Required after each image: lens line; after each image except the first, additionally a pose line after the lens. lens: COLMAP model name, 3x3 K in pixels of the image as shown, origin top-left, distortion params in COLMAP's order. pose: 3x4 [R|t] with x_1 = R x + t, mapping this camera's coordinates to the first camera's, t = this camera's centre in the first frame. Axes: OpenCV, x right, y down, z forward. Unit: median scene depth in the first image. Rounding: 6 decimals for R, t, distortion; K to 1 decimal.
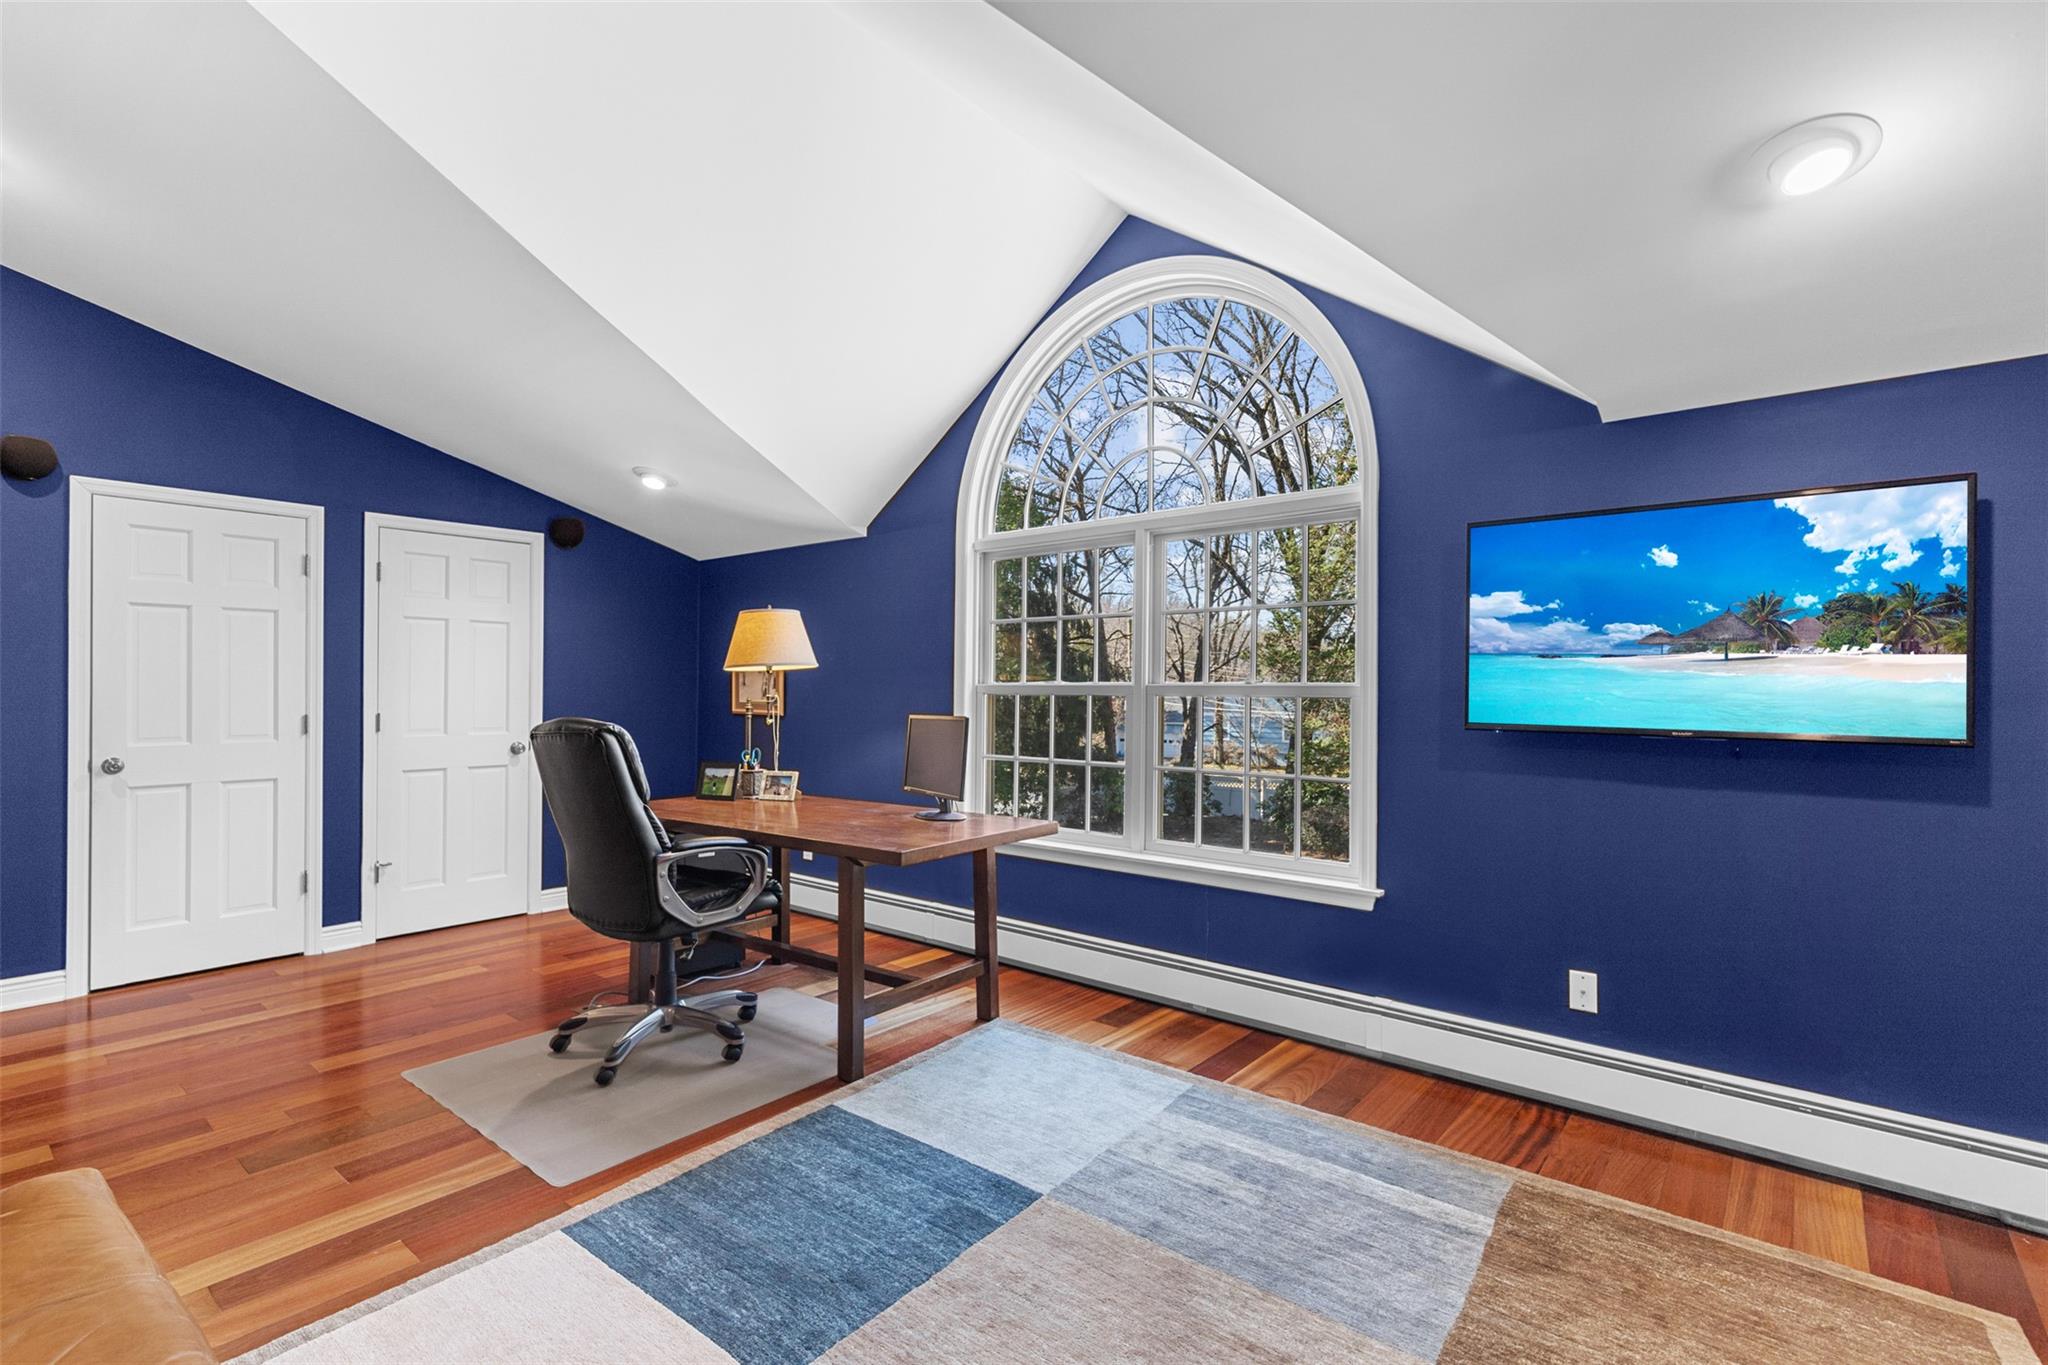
lens RADIAL K [[933.6, 0, 1026.4], [0, 933.6, 678.8], [0, 0, 1]] dist [0.010060, -0.001334]
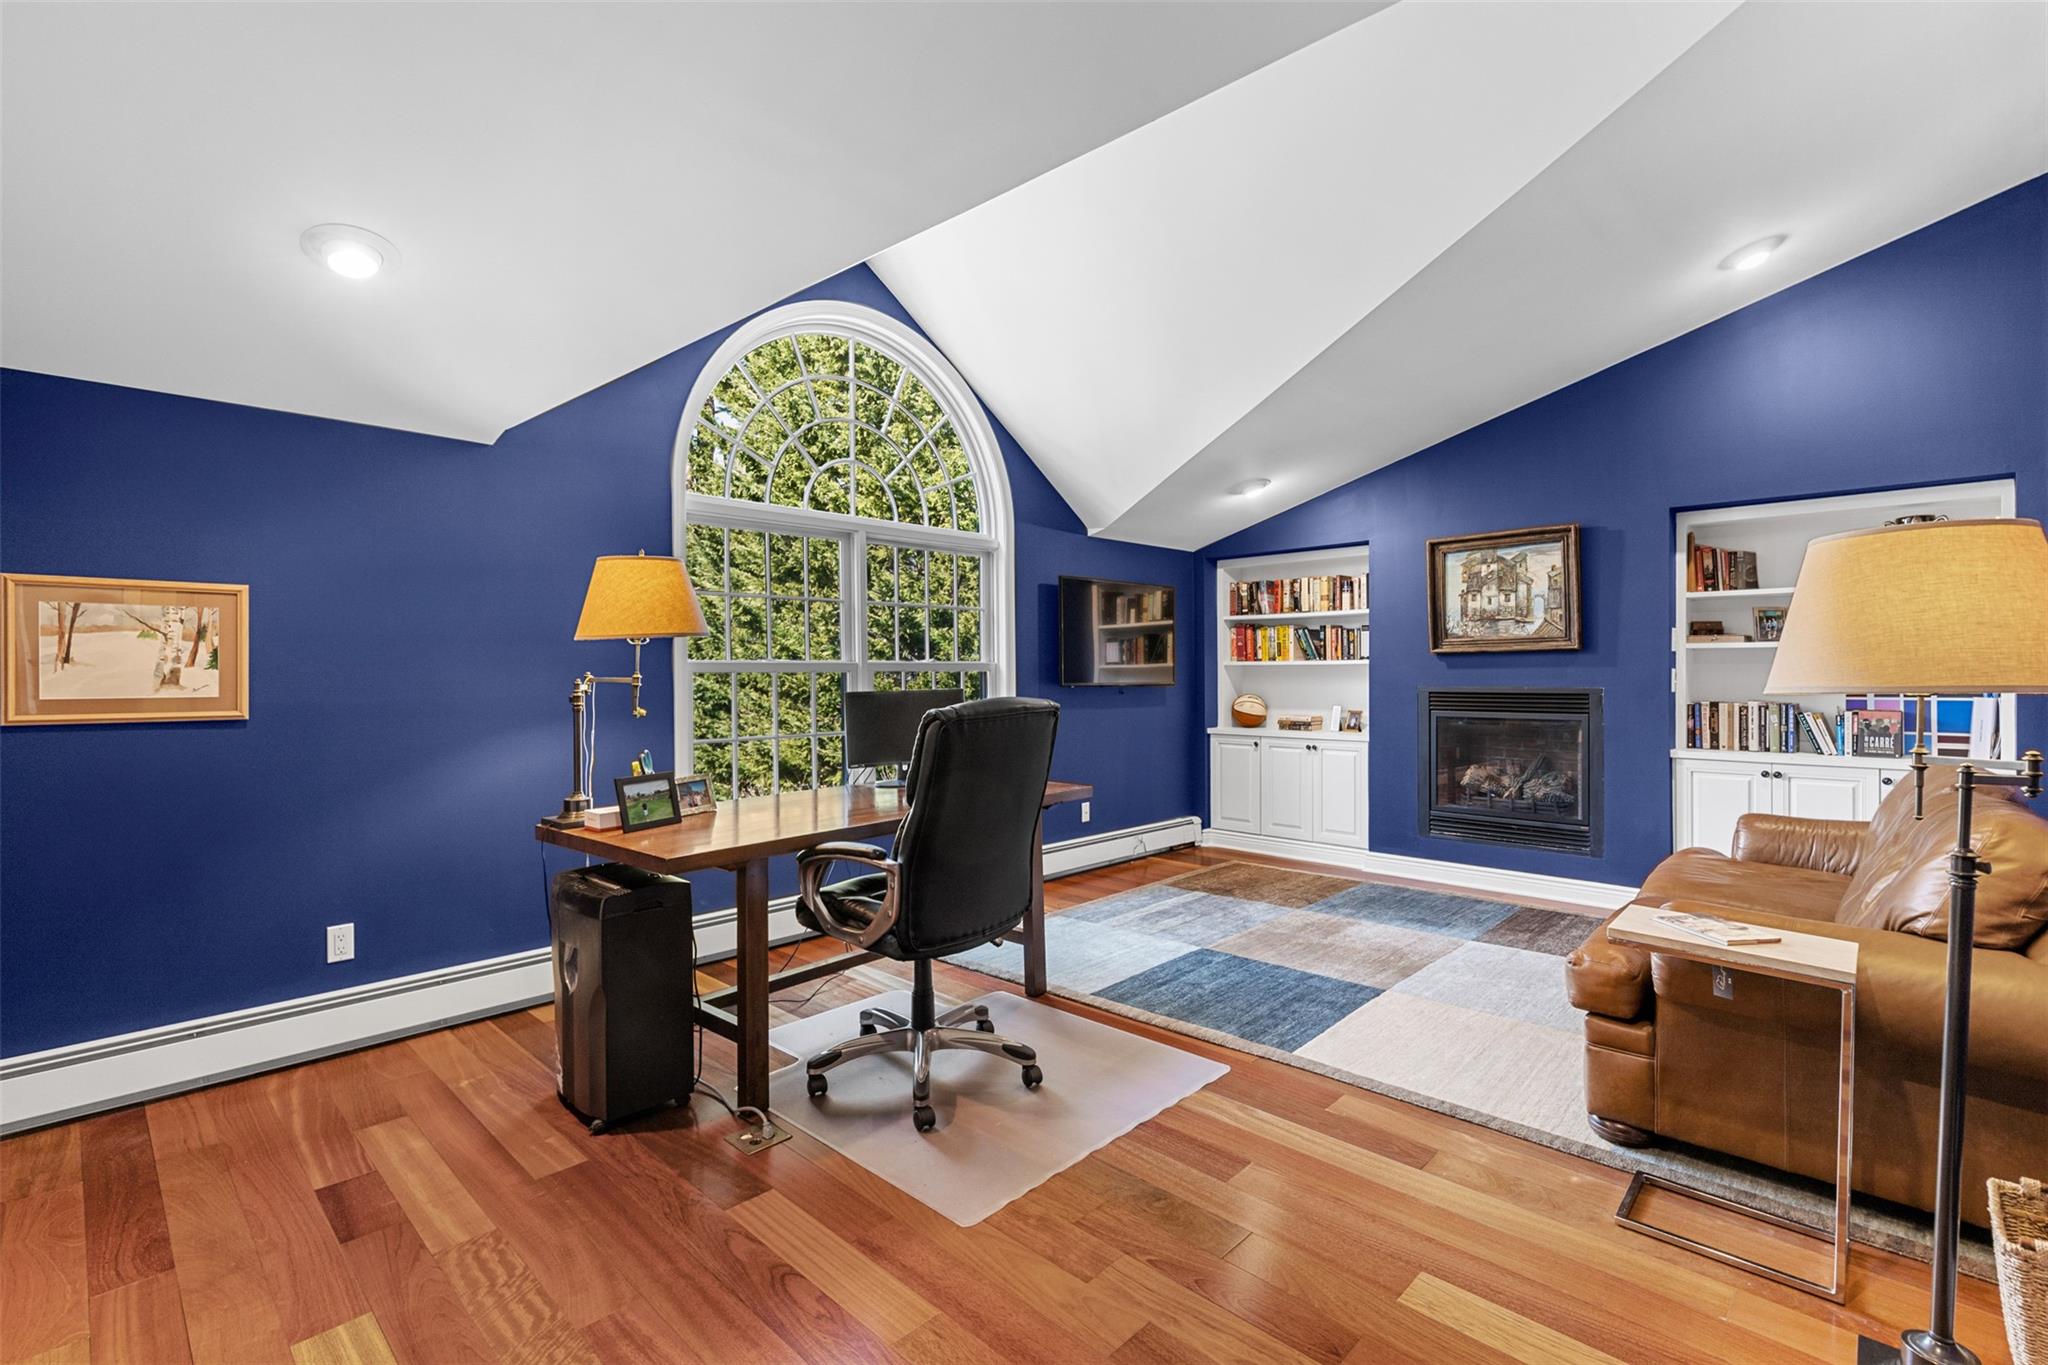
lens RADIAL K [[933.6, 0, 1027.2], [0, 933.6, 678.9], [0, 0, 1]] dist [0.010060, -0.001334]
pose [[0.069075, -0.015854, 0.997486, -1.600476], [0.001933, 0.999874, 0.015758, 0.011519], [-0.997610, 0.000840, 0.069097, 1.095026]]
